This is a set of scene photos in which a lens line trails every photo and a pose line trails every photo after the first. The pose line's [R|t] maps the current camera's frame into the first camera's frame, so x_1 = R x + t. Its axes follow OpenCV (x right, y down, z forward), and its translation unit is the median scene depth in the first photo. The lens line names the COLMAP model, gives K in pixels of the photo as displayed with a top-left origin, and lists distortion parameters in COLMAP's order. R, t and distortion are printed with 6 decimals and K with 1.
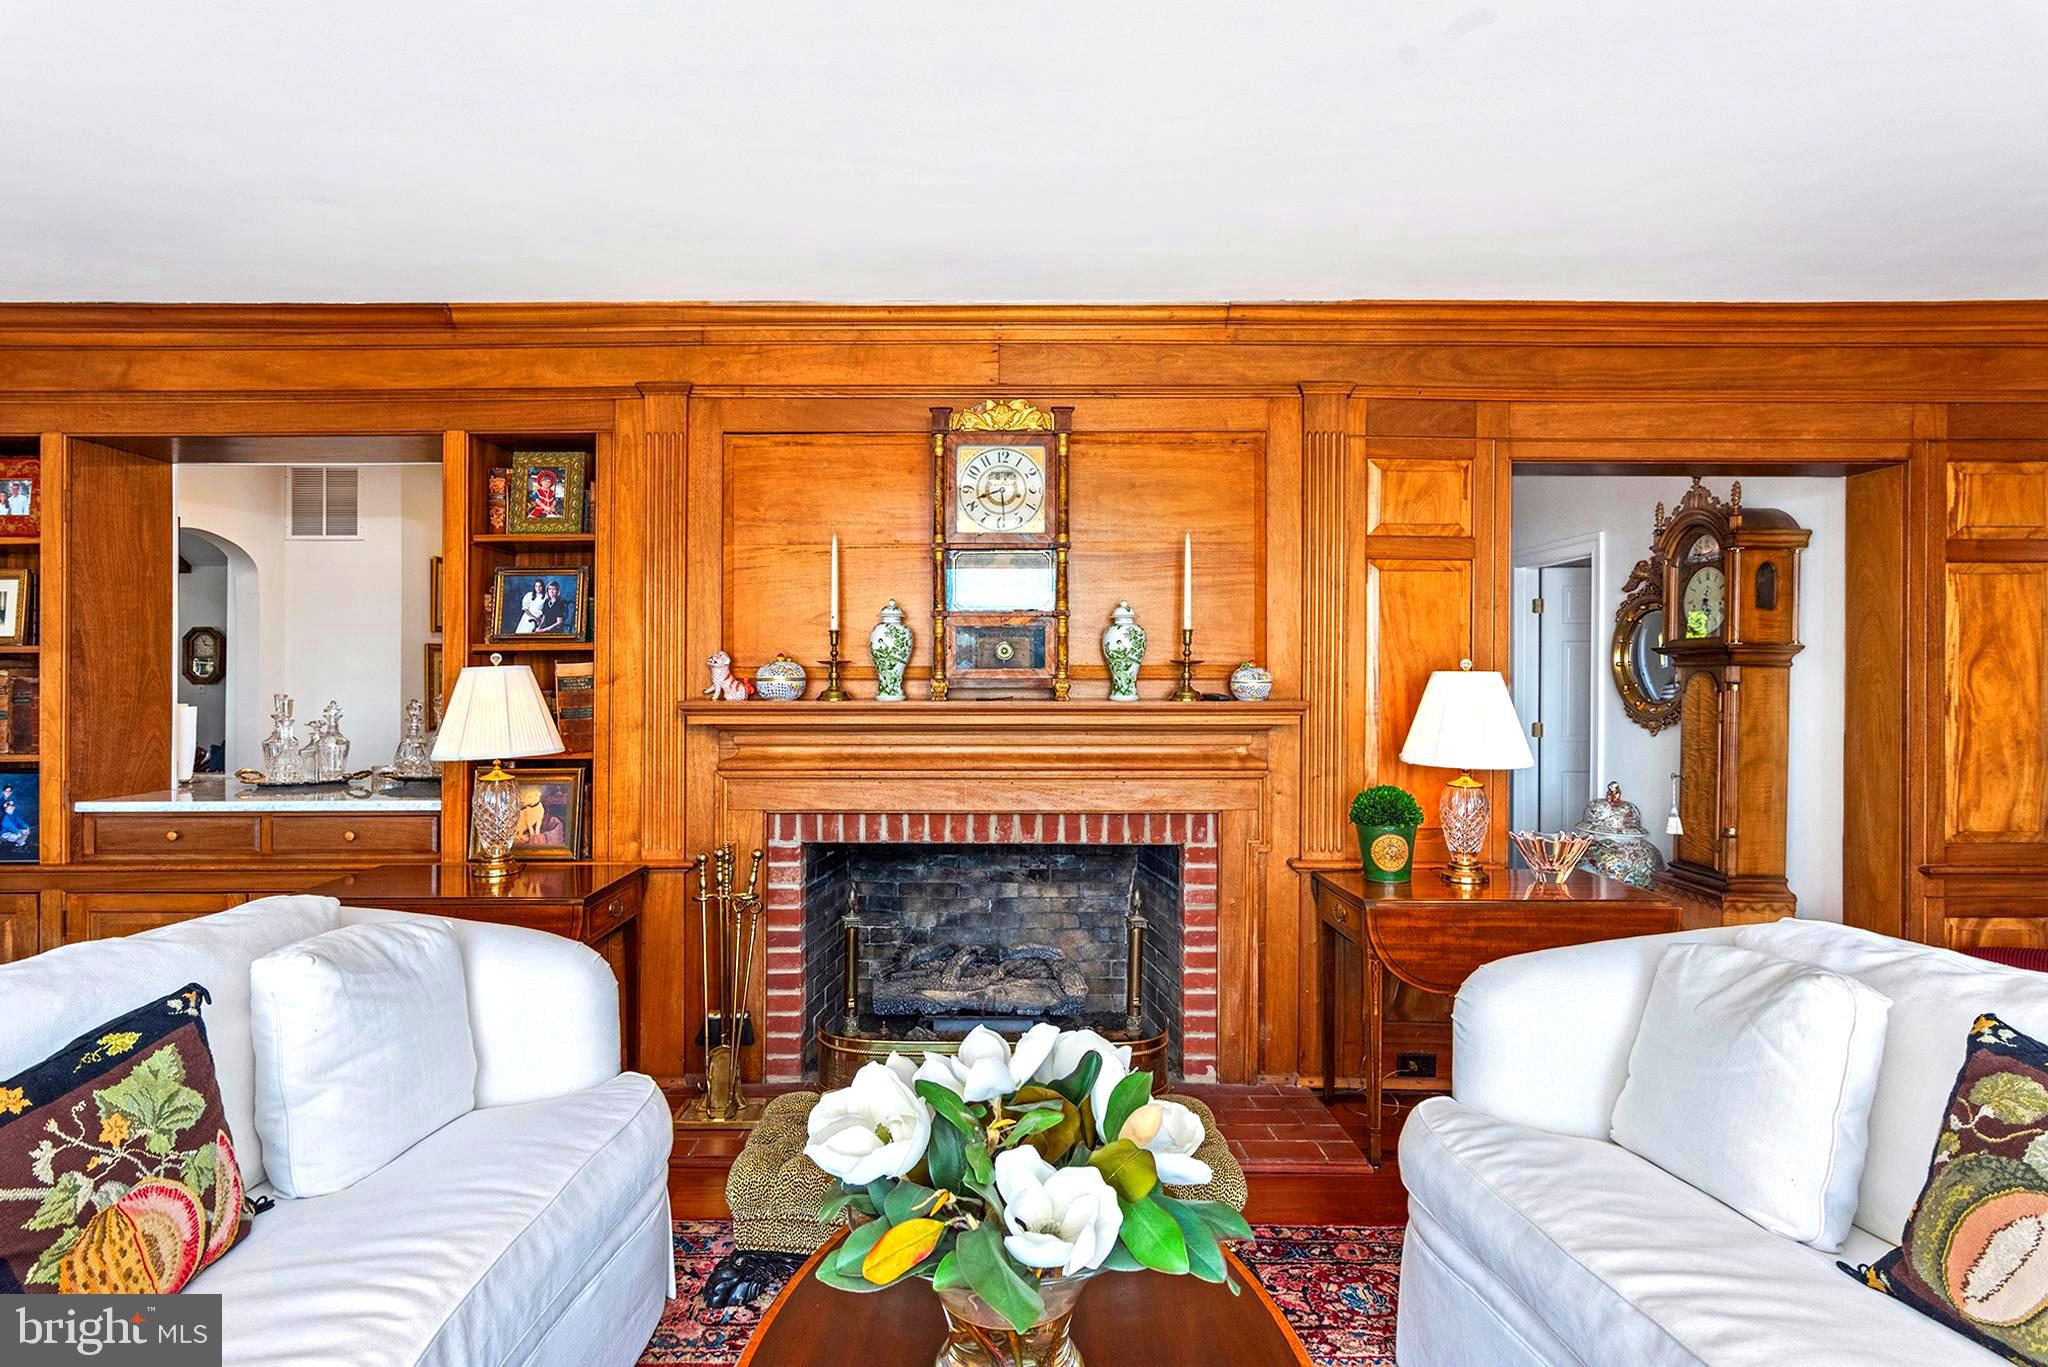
lens RADIAL K [[988.1, 0, 1008.6], [0, 988.1, 680.5], [0, 0, 1]] dist [0.004638, -0.000449]
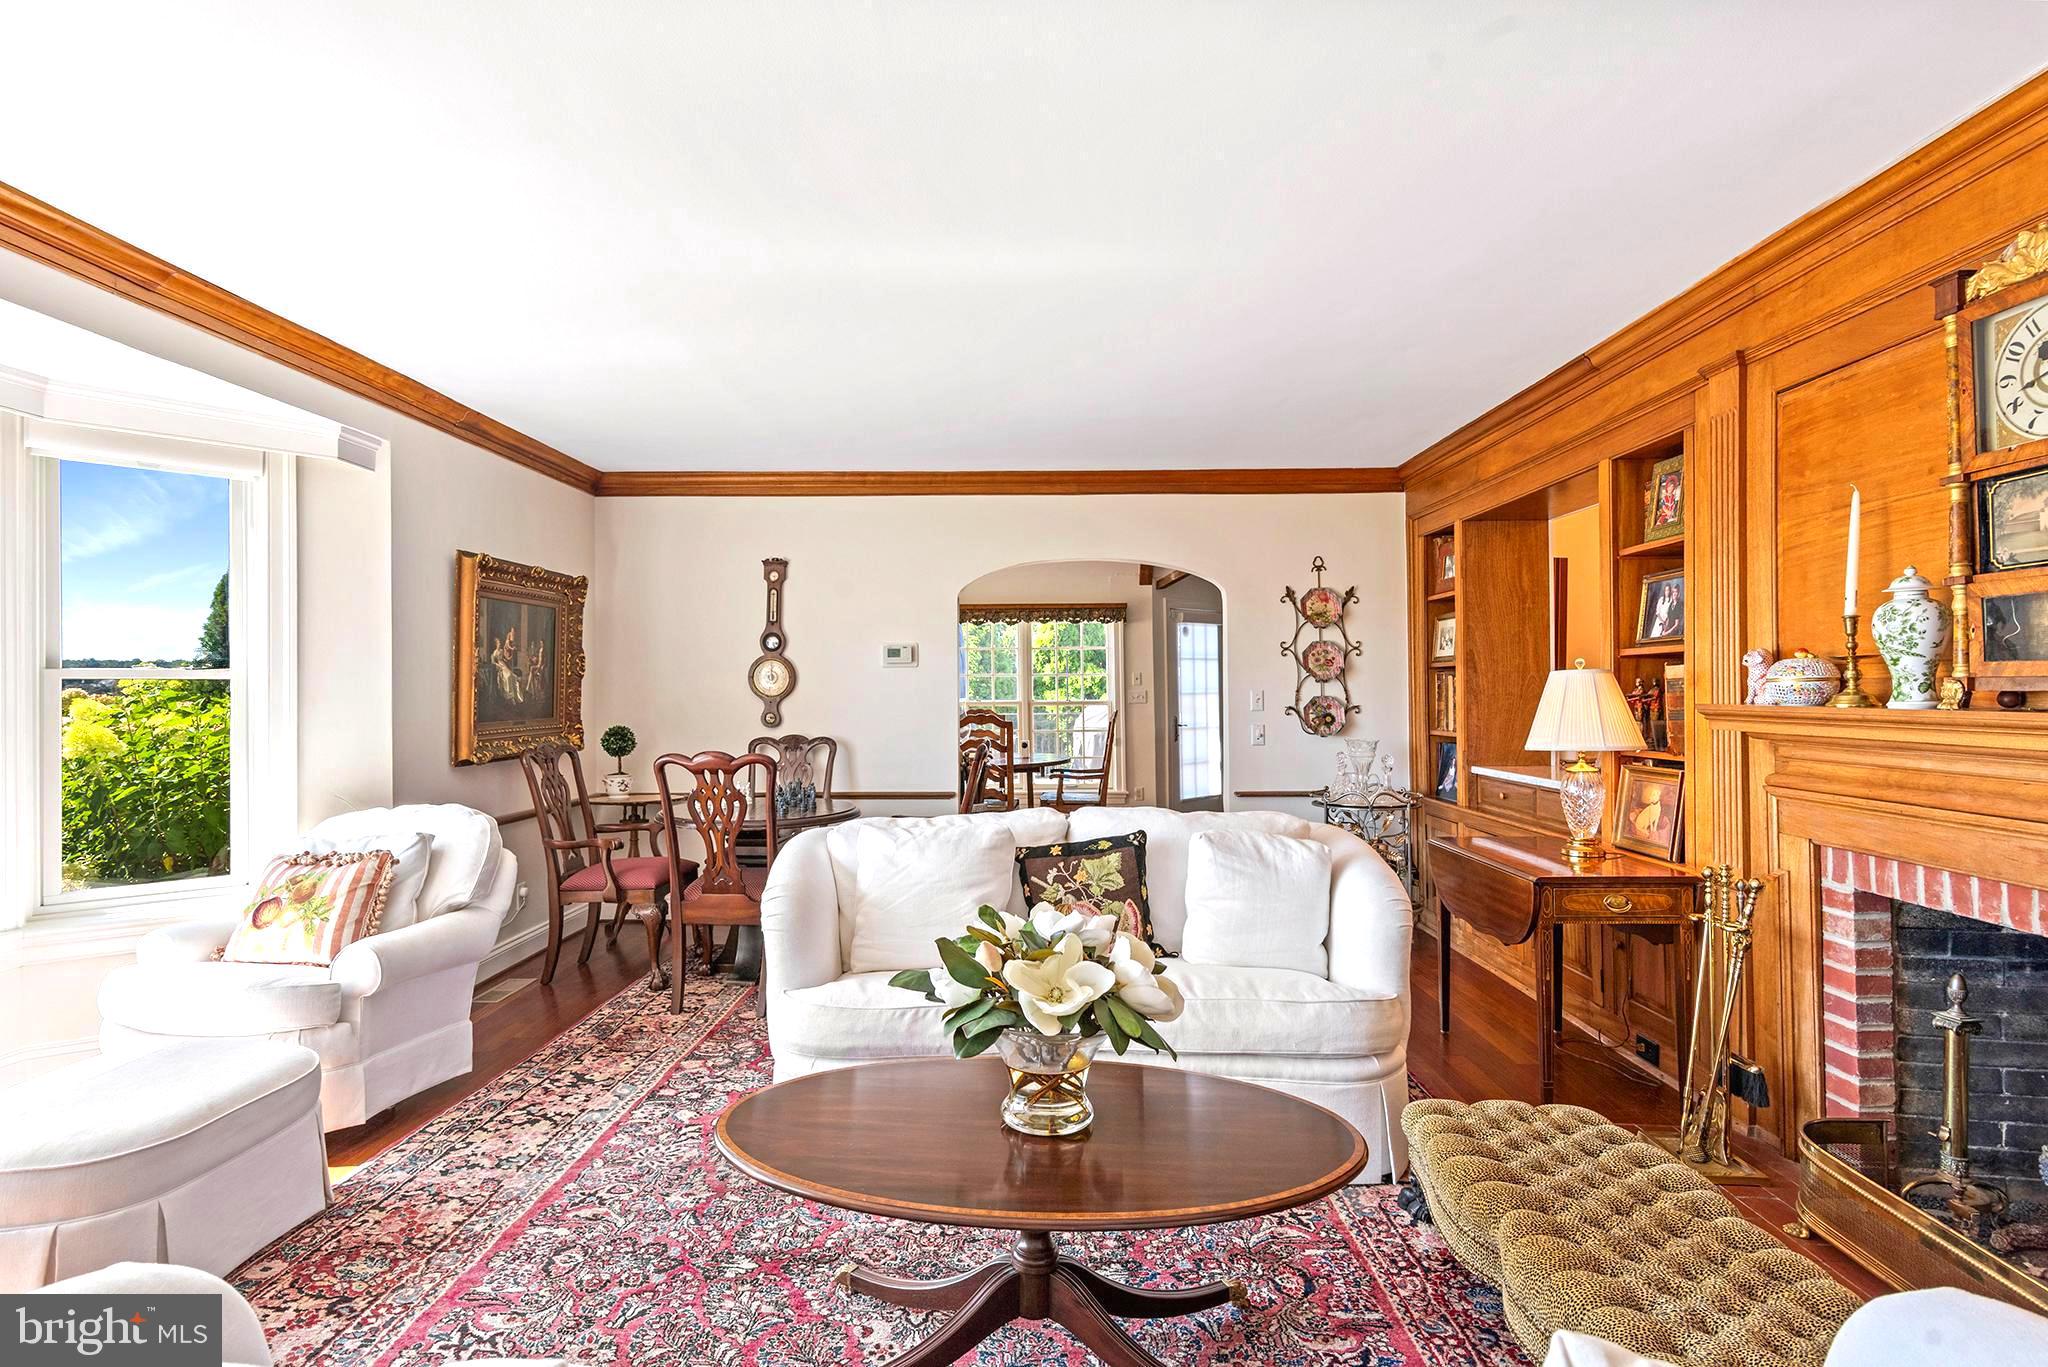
lens RADIAL K [[988.1, 0, 1007.1], [0, 988.1, 684.9], [0, 0, 1]] dist [0.004638, -0.000449]
pose [[-0.007570, -0.002371, -0.999969, 0.576294], [0.004599, 0.999987, -0.002406, 0.001789], [0.999961, -0.004617, -0.007559, 0.338099]]
